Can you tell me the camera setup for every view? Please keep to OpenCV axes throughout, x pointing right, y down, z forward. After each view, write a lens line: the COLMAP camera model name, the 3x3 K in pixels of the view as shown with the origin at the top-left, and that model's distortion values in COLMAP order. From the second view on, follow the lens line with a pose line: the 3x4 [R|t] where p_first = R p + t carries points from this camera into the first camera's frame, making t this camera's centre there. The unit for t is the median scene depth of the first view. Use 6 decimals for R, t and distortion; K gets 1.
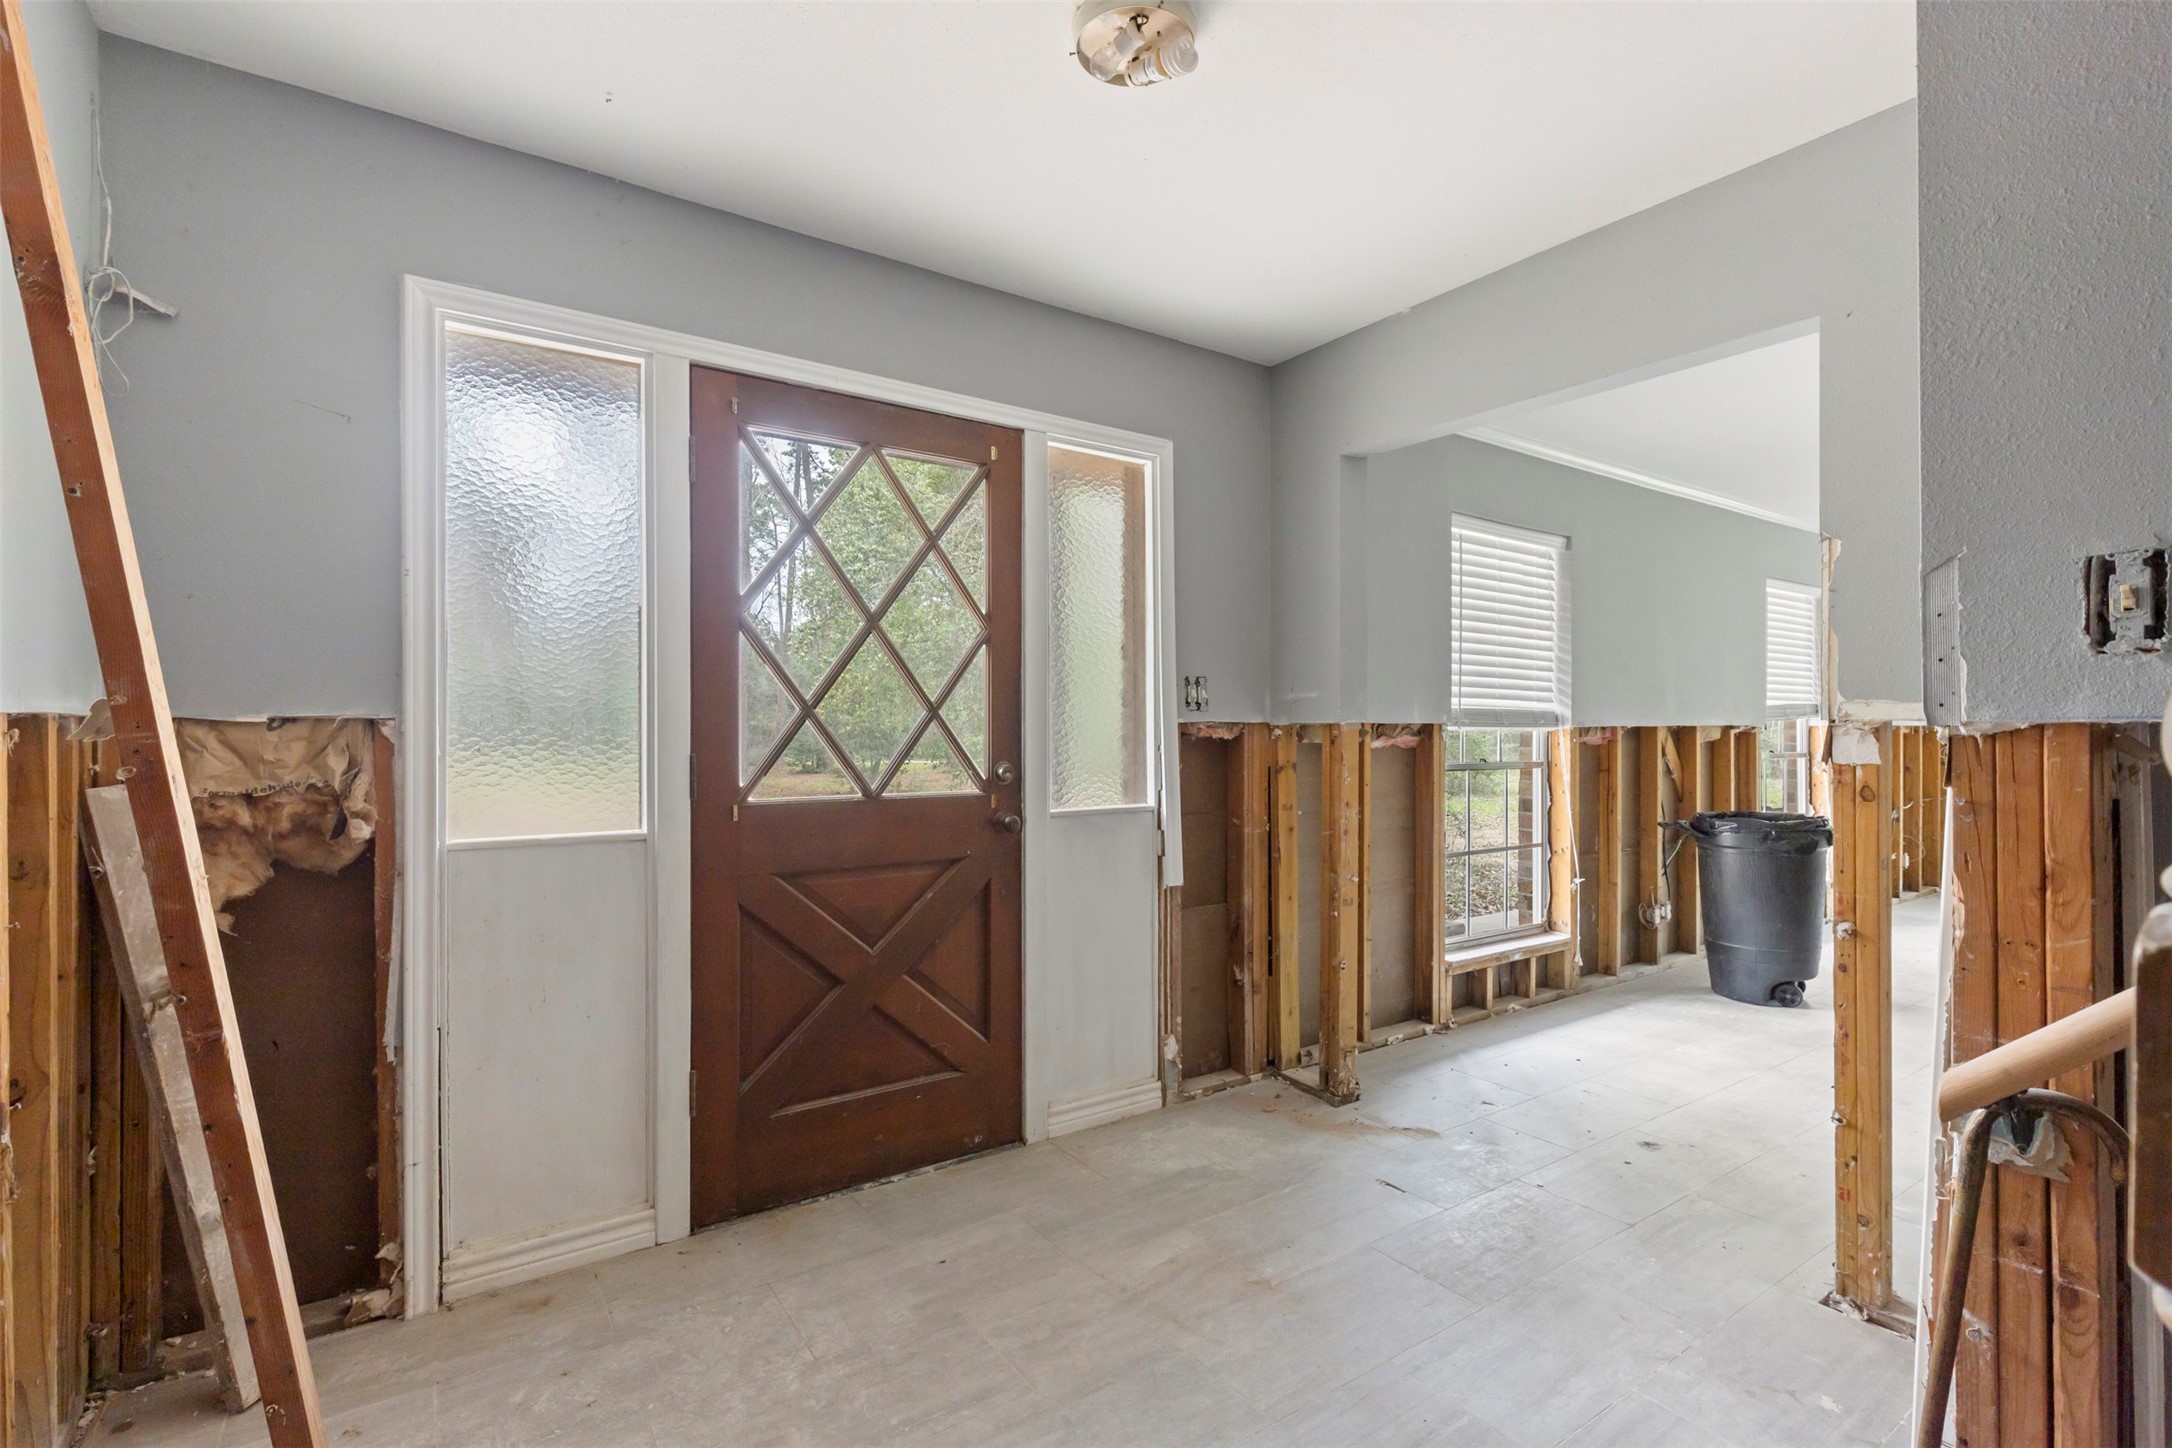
lens RADIAL K [[990.0, 0, 1050.0], [0, 990.0, 719.8], [0, 0, 1]] dist [-0.000008, -0.000931]
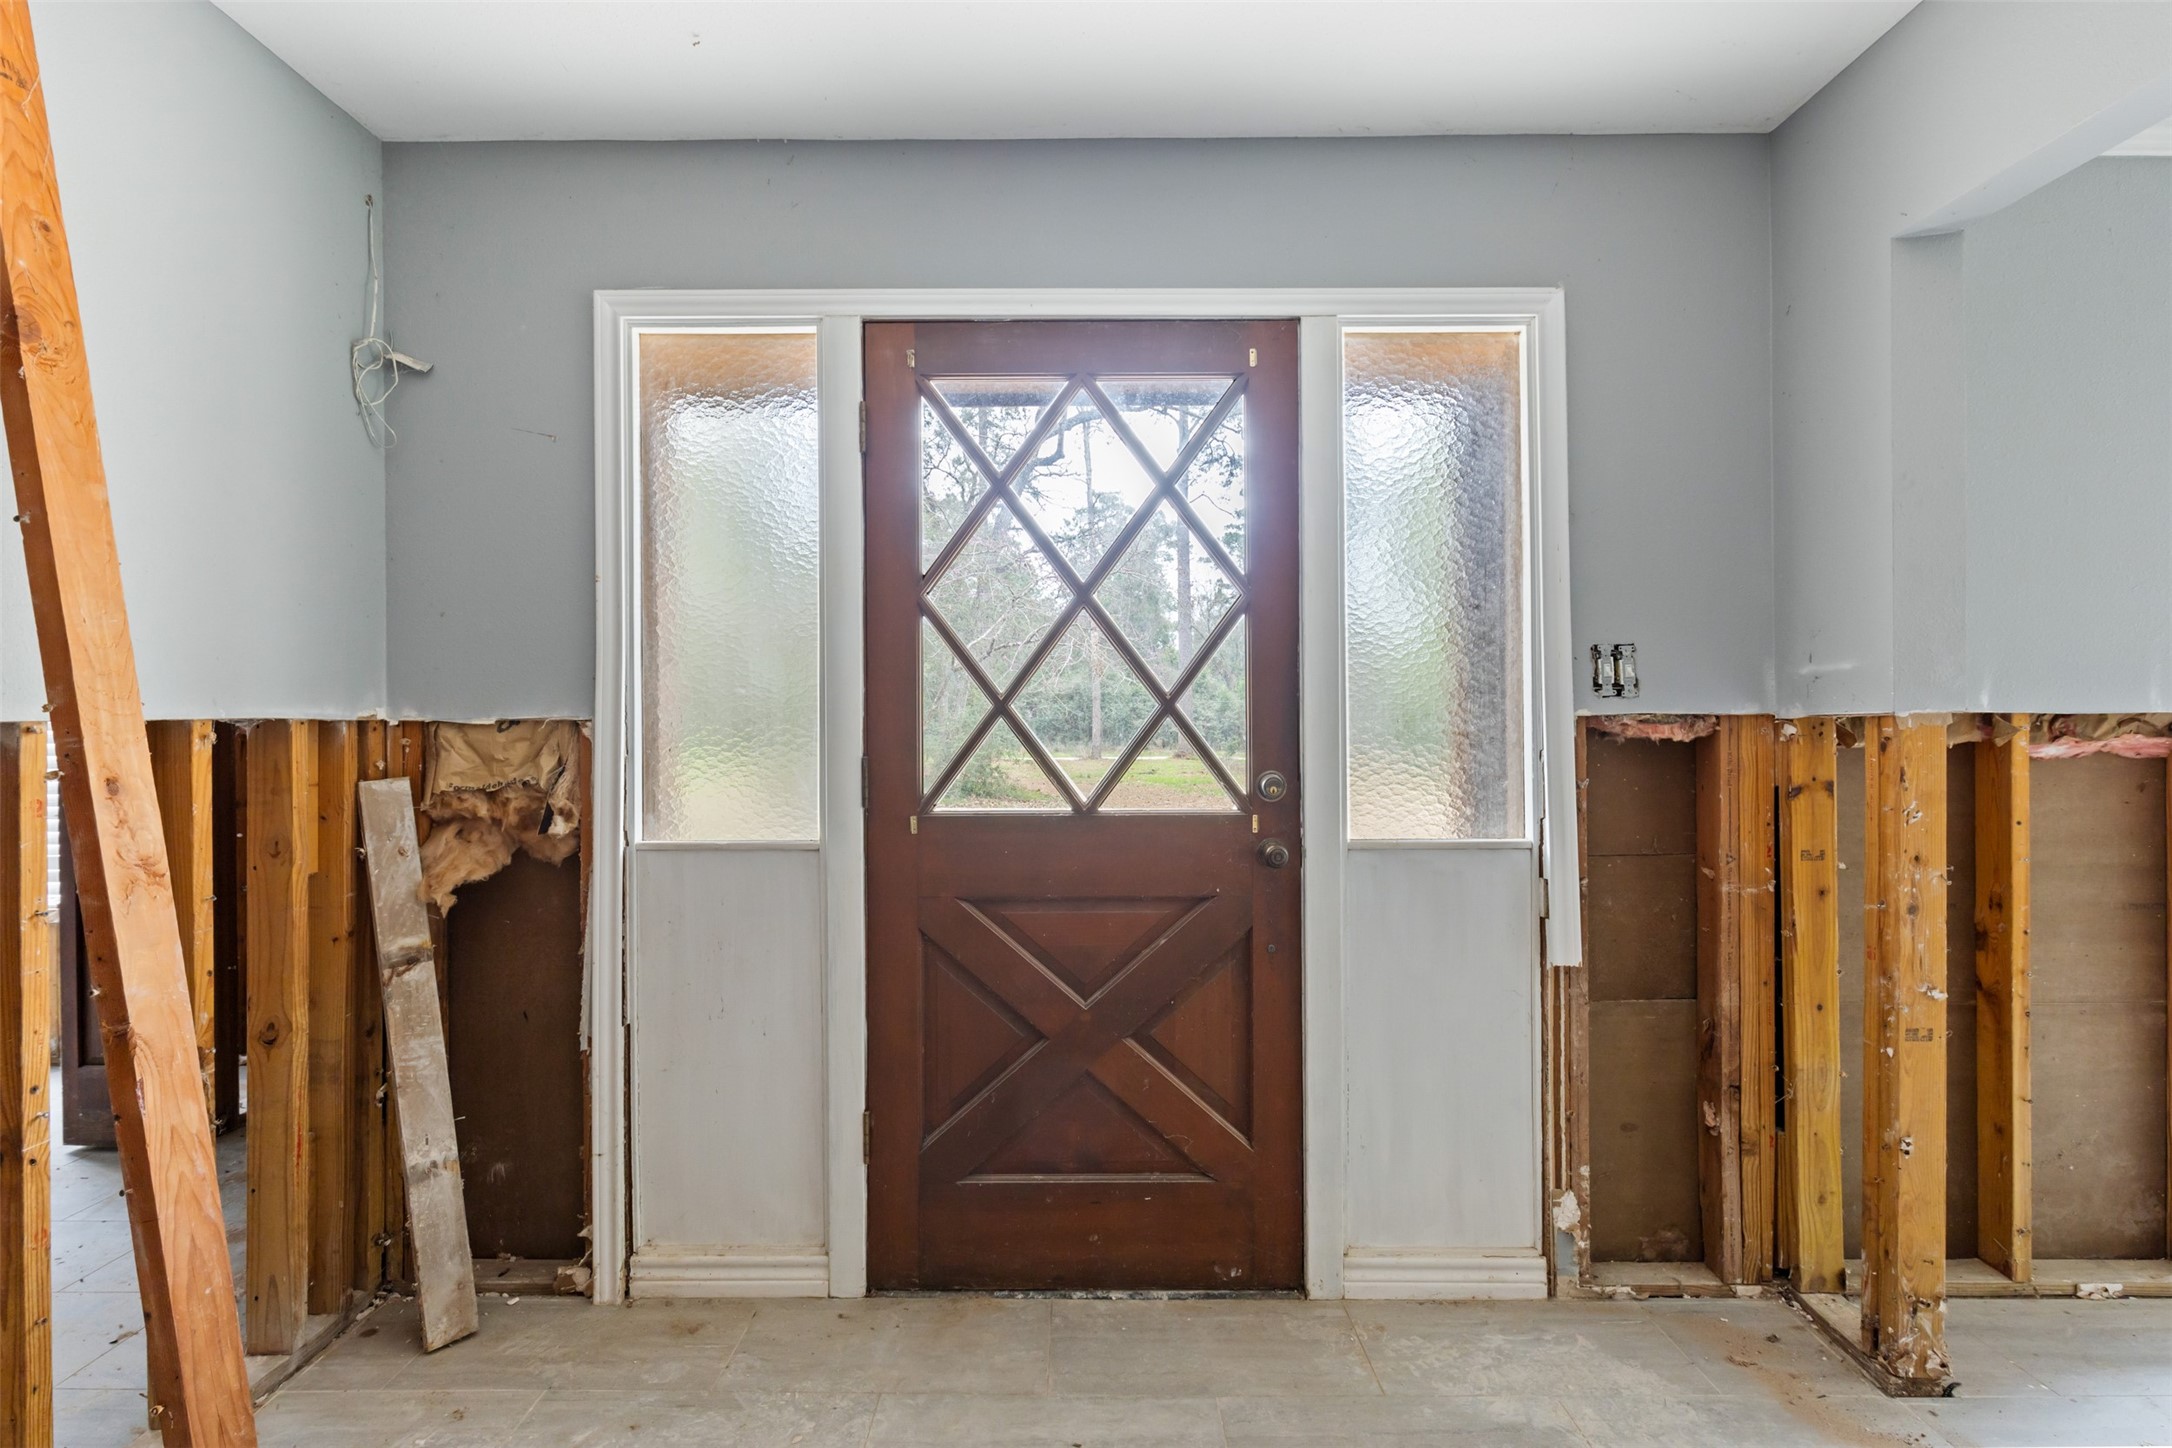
lens RADIAL K [[990.0, 0, 1050.0], [0, 990.0, 719.8], [0, 0, 1]] dist [-0.000008, -0.000931]
pose [[0.829866, -0.009216, -0.557886, 0.229558], [0.009645, 0.999951, -0.002172, 0.003889], [0.557879, -0.003579, 0.829915, 0.293580]]
